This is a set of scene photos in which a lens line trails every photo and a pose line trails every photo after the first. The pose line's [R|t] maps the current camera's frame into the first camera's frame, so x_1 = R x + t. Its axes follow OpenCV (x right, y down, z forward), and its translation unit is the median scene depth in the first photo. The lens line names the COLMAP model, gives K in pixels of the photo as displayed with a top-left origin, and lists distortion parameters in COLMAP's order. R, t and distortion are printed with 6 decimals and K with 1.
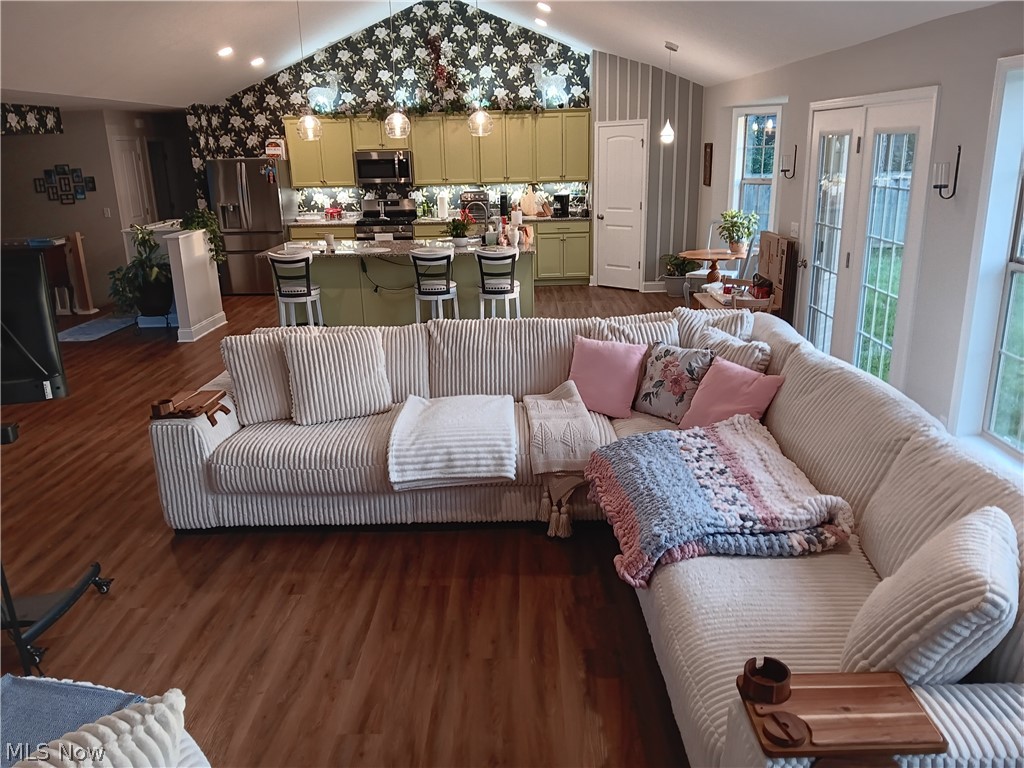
lens RADIAL K [[791.5, 0, 508.7], [0, 791.5, 391.0], [0, 0, 1]] dist [0.064605, -0.118102]
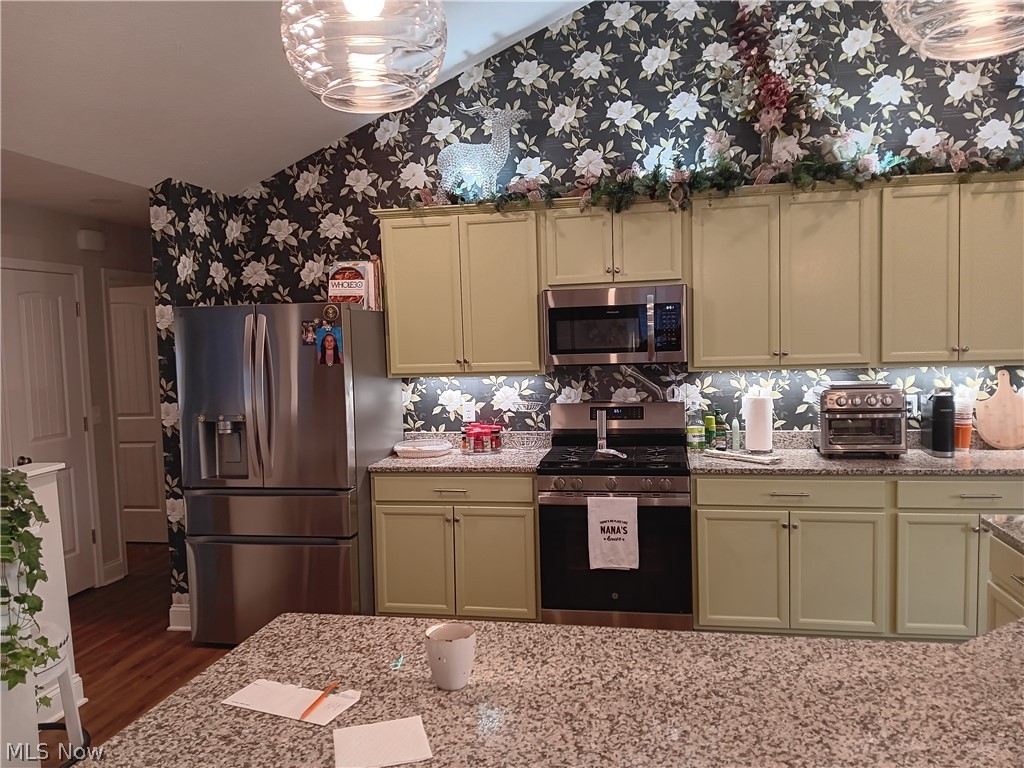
lens RADIAL K [[791.5, 0, 515.2], [0, 791.5, 390.5], [0, 0, 1]] dist [0.064605, -0.118102]
pose [[0.985974, 0.008368, -0.166692, -0.140381], [-0.044926, 0.975186, -0.216782, -0.163581], [0.160741, 0.221230, 0.961883, 0.625202]]
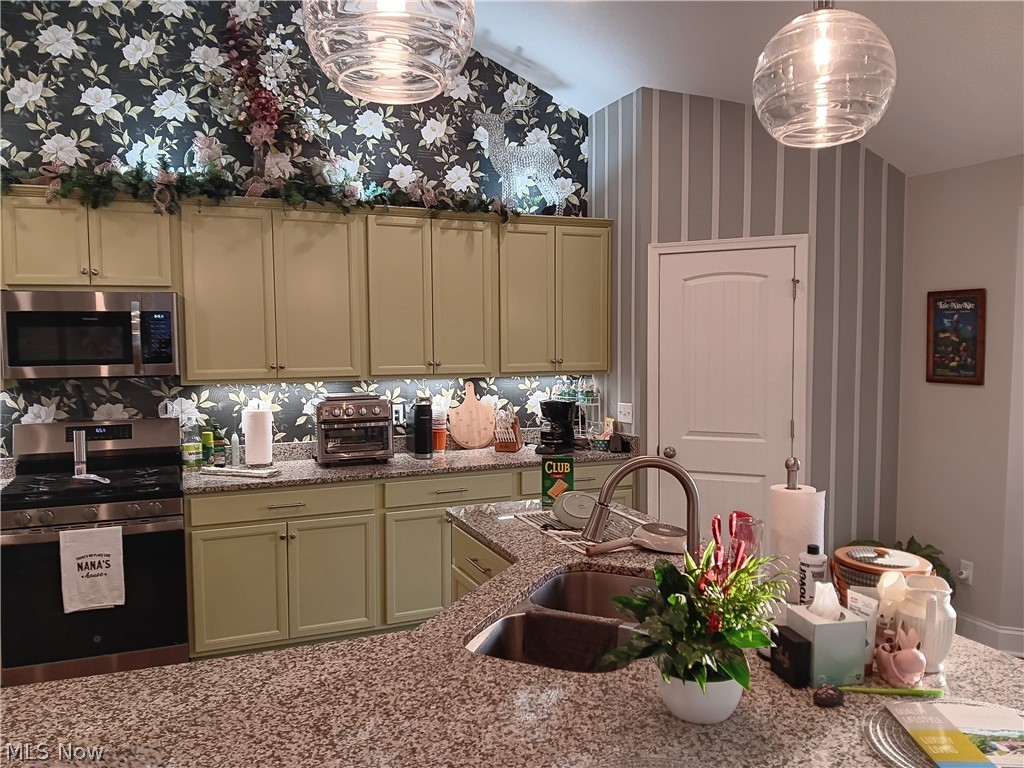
lens RADIAL K [[791.5, 0, 509.9], [0, 791.5, 388.3], [0, 0, 1]] dist [0.064605, -0.118102]
pose [[0.916253, -0.007092, 0.400537, -0.130232], [0.102518, 0.970700, -0.217330, -0.164009], [-0.387260, 0.240192, 0.890134, 0.625328]]
